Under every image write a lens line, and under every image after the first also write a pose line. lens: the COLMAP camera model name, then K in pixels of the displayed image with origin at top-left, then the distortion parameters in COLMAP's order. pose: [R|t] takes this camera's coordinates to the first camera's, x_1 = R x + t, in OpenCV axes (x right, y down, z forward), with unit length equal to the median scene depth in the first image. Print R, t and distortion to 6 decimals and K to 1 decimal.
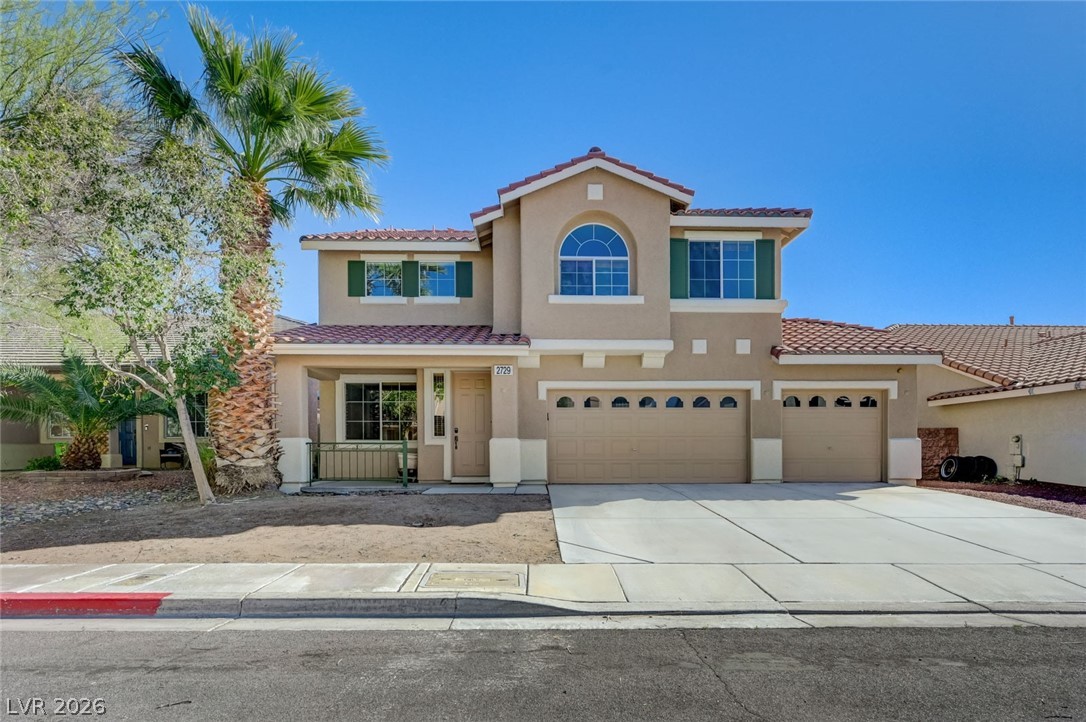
lens RADIAL K [[542.0, 0, 556.5], [0, 542.0, 451.7], [0, 0, 1]] dist [0.001161, 0.000047]
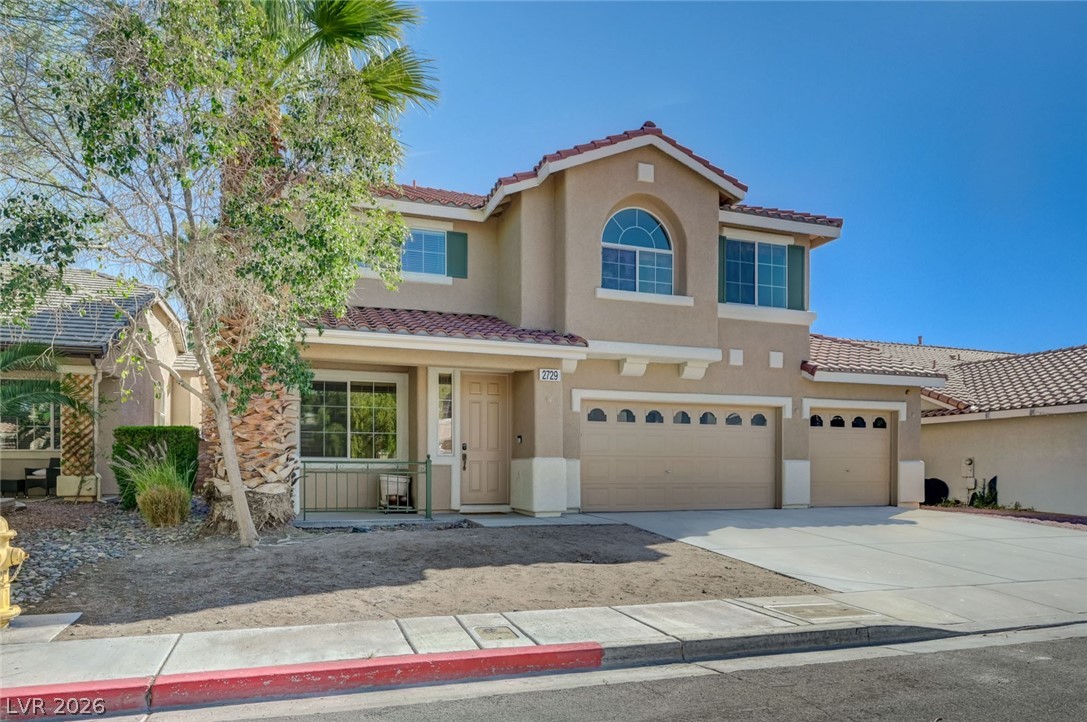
lens RADIAL K [[705.2, 0, 542.5], [0, 705.2, 466.0], [0, 0, 1]] dist [0.003814, 0.002785]
pose [[0.952373, 0.005880, 0.304879, -0.411763], [-0.003567, 0.999960, -0.008143, -0.003163], [-0.304914, 0.006668, 0.952356, -0.015402]]
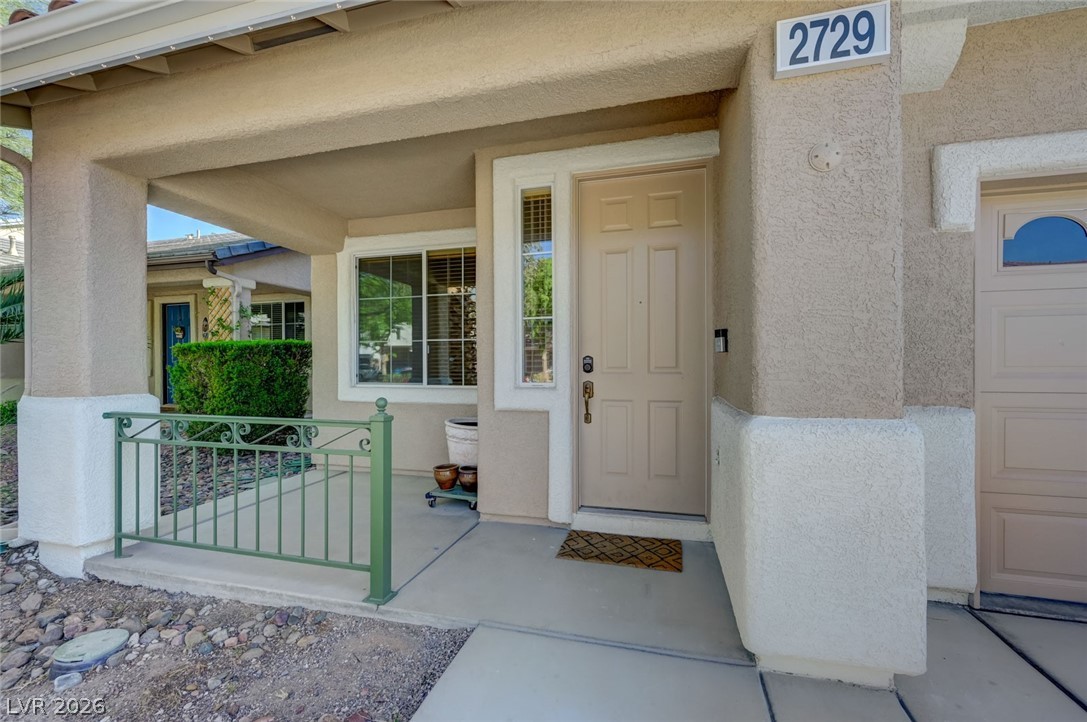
lens RADIAL K [[435.2, 0, 564.4], [0, 435.2, 365.0], [0, 0, 1]] dist [0.000873, 0.000019]
pose [[0.959302, -0.001487, -0.282377, -0.133428], [0.002626, 0.999990, 0.003654, -0.041593], [0.282369, -0.004247, 0.959296, 0.794784]]
